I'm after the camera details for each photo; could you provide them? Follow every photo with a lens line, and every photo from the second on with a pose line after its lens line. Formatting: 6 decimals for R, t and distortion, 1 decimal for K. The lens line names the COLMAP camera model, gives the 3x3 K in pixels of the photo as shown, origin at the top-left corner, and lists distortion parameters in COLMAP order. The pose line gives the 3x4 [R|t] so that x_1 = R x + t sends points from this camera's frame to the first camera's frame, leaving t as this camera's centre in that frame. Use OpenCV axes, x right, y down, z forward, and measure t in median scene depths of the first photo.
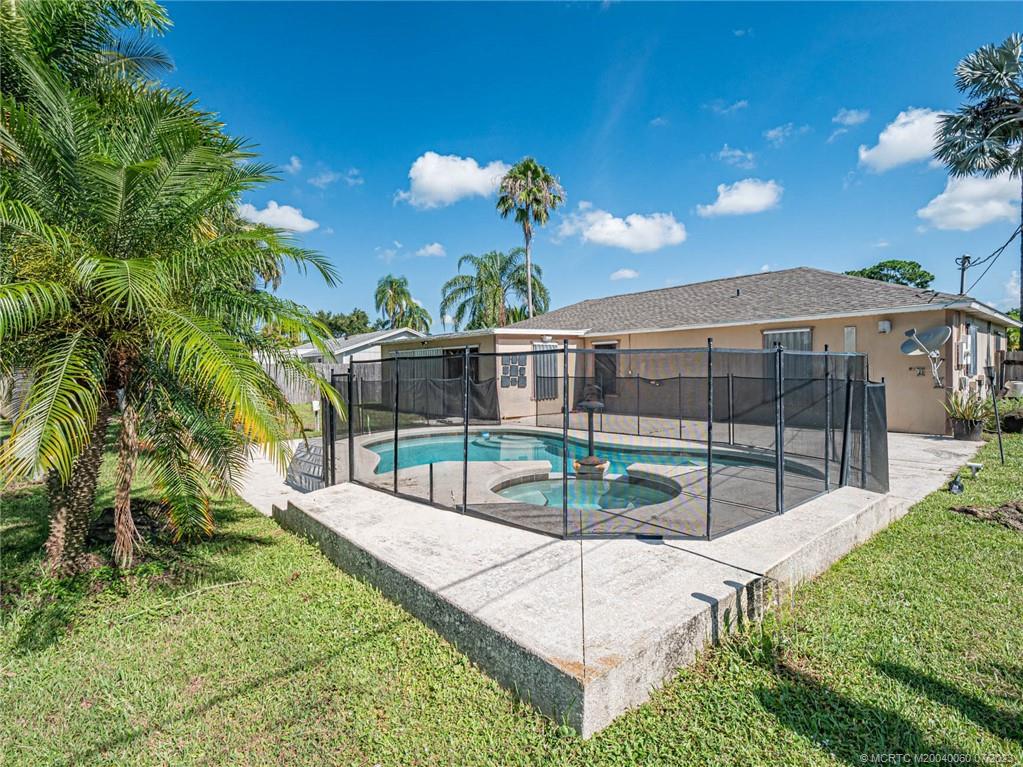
lens RADIAL K [[500.3, 0, 511.5], [0, 500.3, 383.5], [0, 0, 1]] dist [-0.016350, 0.000433]
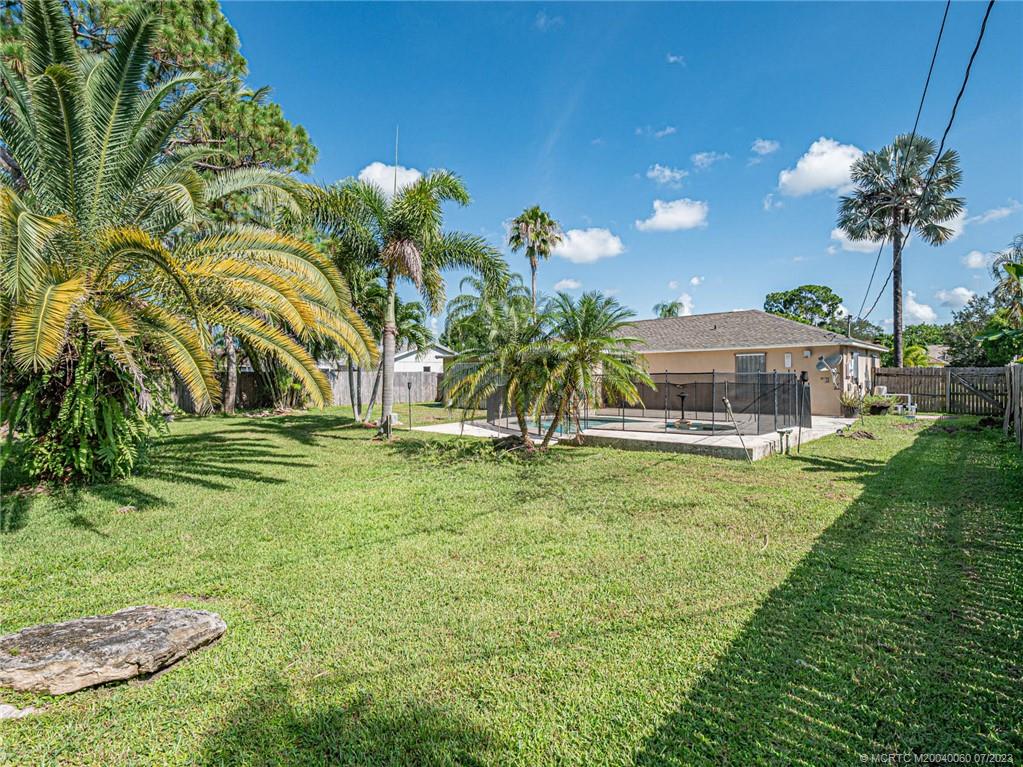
lens RADIAL K [[500.9, 0, 508.2], [0, 500.9, 377.3], [0, 0, 1]] dist [-0.015561, -0.001419]
pose [[0.993868, 0.005236, 0.110453, -0.227829], [-0.002531, 0.999694, -0.024614, 0.005649], [-0.110548, 0.024184, 0.993577, -0.291515]]
